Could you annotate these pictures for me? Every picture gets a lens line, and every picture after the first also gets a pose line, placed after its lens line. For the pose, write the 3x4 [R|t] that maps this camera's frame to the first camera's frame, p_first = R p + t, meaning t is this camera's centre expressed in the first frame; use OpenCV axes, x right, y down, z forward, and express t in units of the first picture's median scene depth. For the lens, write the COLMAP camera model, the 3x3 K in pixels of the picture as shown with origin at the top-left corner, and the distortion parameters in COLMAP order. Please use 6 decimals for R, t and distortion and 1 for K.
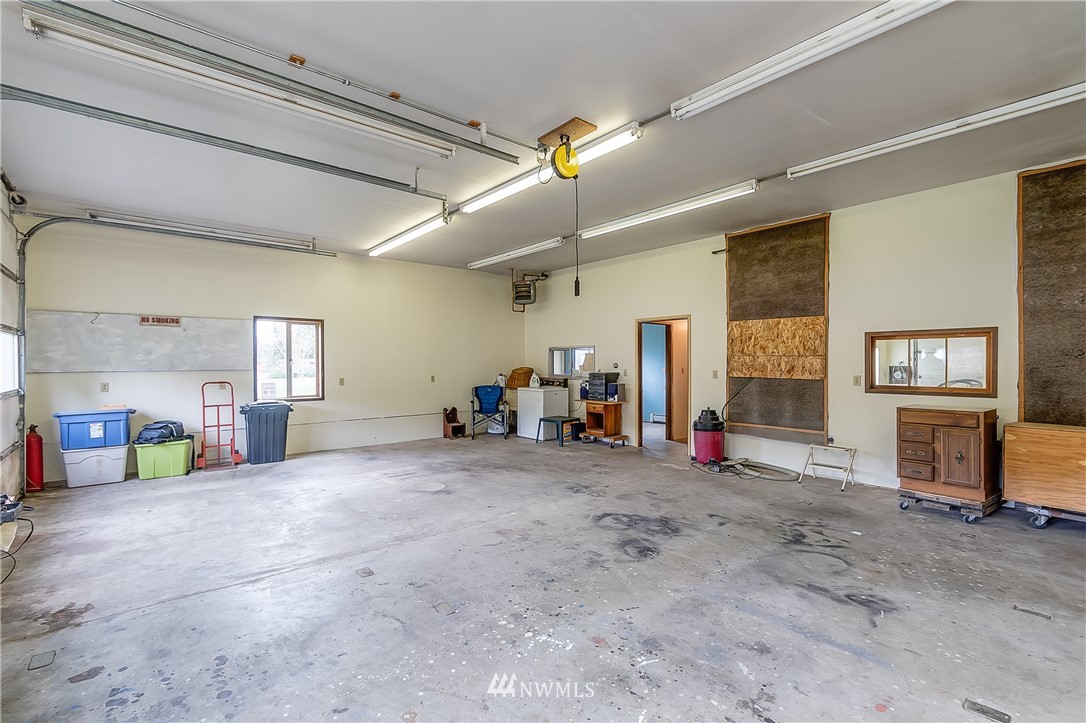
lens RADIAL K [[483.4, 0, 517.2], [0, 483.4, 357.0], [0, 0, 1]] dist [-0.002589, -0.000098]
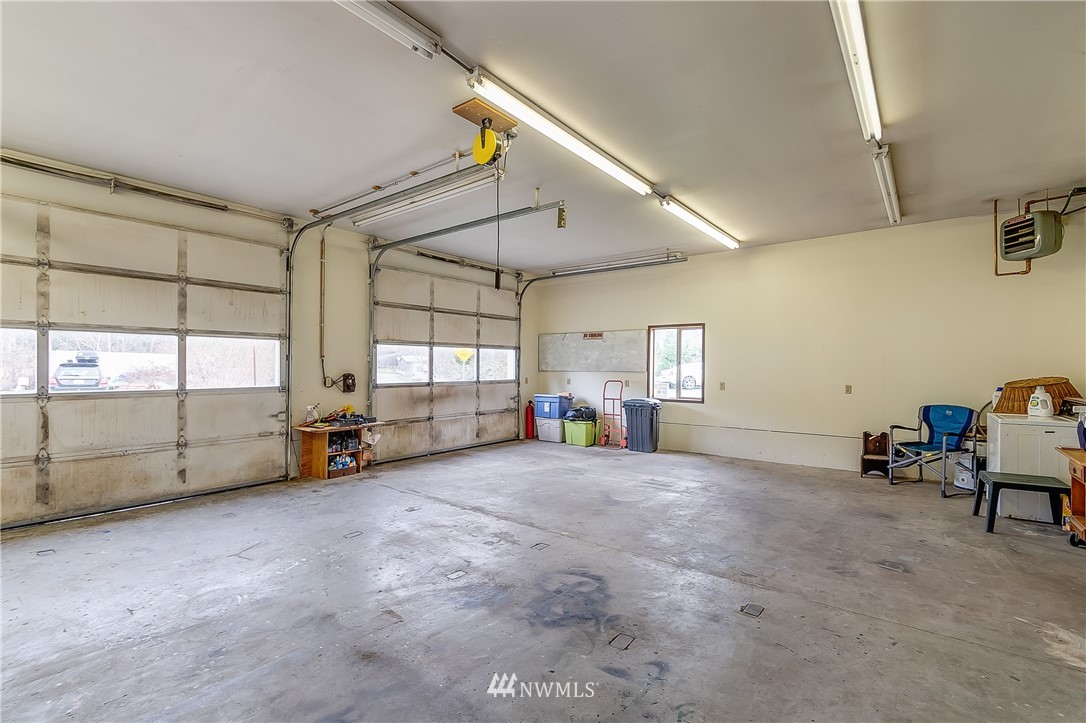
lens RADIAL K [[488.7, 0, 543.0], [0, 488.7, 361.5], [0, 0, 1]] dist [0.004785, 0.000222]
pose [[0.231189, -0.004074, -0.972900, 0.667748], [0.005704, 0.999980, -0.002832, 0.004202], [0.972892, -0.004895, 0.231208, 0.574927]]
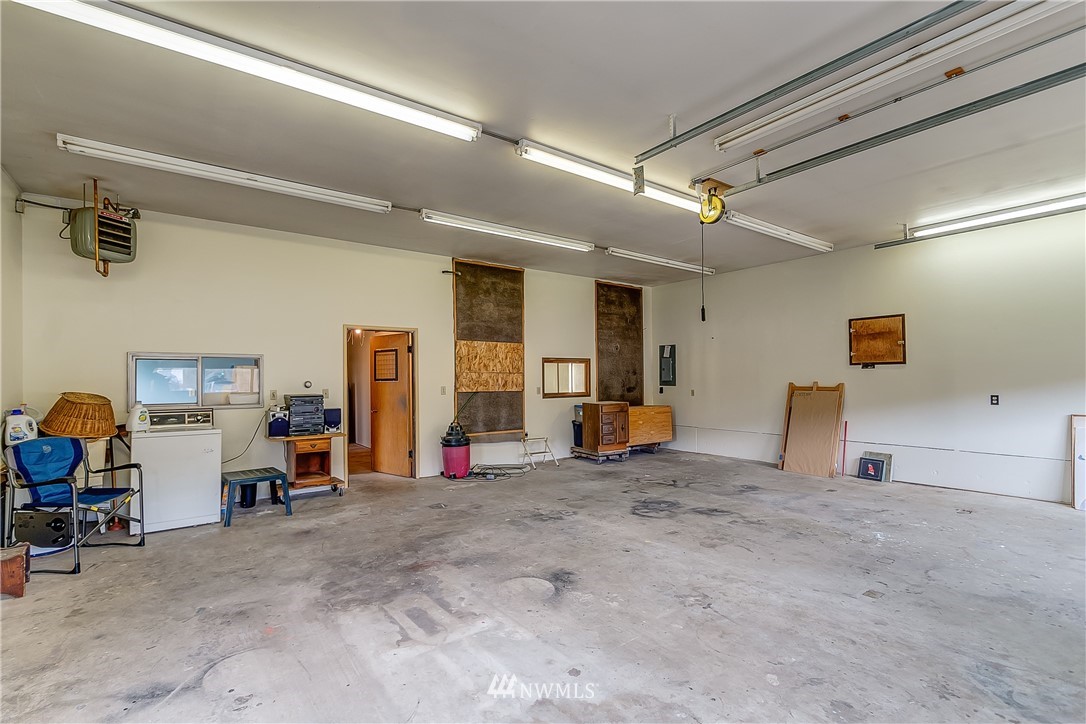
lens RADIAL K [[488.7, 0, 543.0], [0, 488.7, 362.0], [0, 0, 1]] dist [0.004785, 0.000222]
pose [[0.041447, 0.033478, 0.998580, -0.728430], [-0.002440, 0.999439, -0.033406, 0.011765], [-0.999138, -0.001052, 0.041506, 0.887362]]
